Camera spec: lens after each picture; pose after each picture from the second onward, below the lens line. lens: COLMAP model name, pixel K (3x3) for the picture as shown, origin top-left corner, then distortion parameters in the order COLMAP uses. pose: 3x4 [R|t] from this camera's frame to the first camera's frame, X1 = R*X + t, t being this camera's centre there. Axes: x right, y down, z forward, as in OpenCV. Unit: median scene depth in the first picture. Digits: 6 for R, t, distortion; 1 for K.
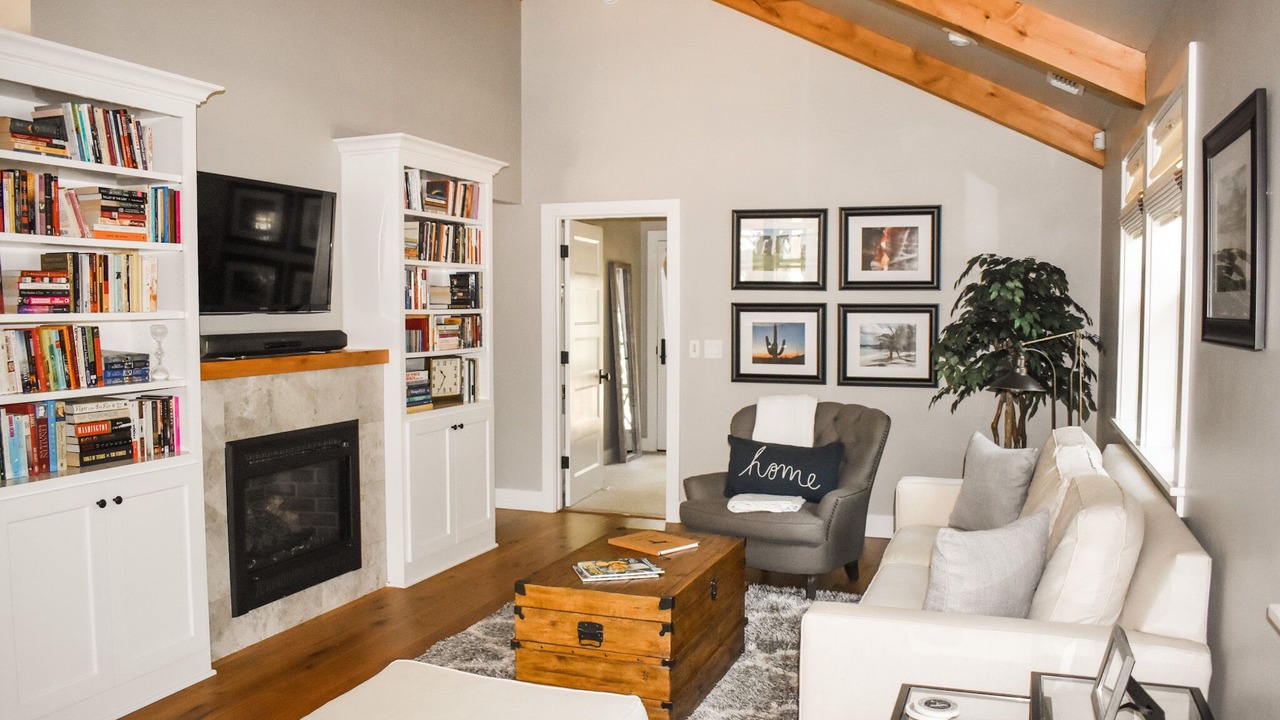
lens RADIAL K [[1135.5, 0, 642.7], [0, 1135.5, 359.4], [0, 0, 1]] dist [-0.053062, -0.033456]
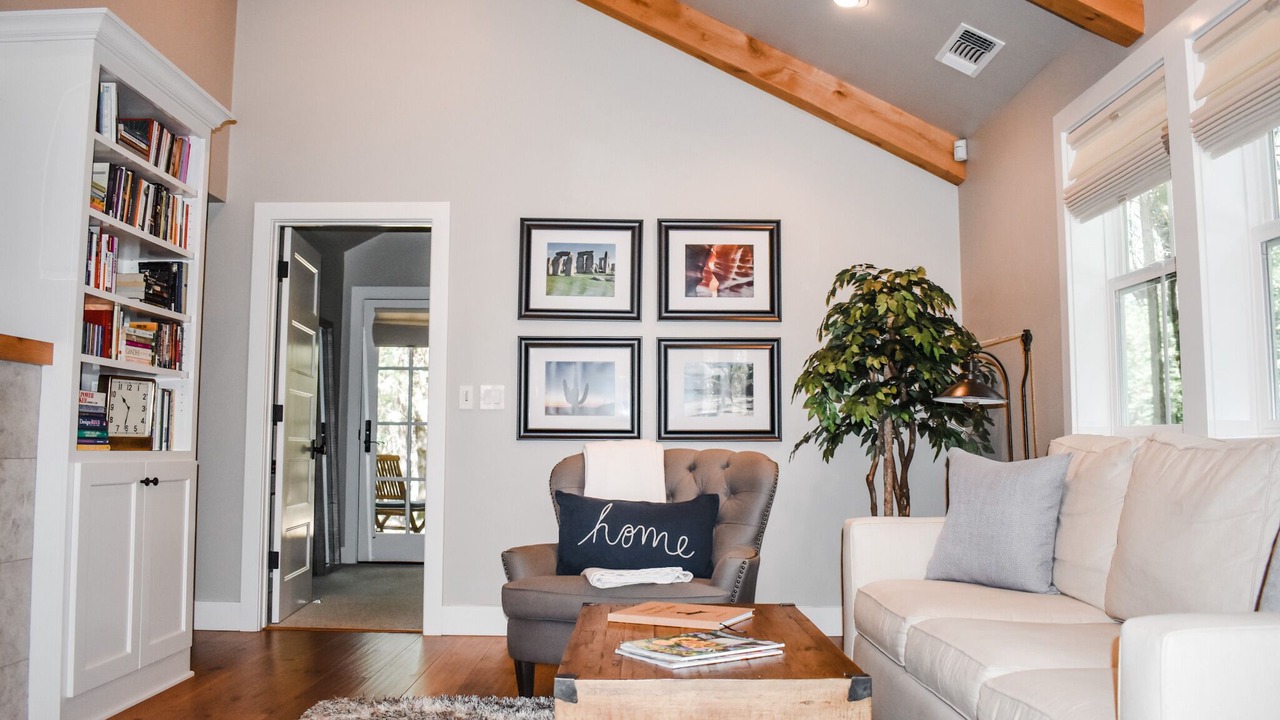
lens RADIAL K [[1135.5, 0, 657.2], [0, 1135.5, 322.0], [0, 0, 1]] dist [-0.053062, -0.033456]
pose [[0.934296, 0.041912, 0.354025, -0.115637], [0.019197, 0.985709, -0.167357, 0.077322], [-0.355980, 0.163157, 0.920140, 0.279111]]
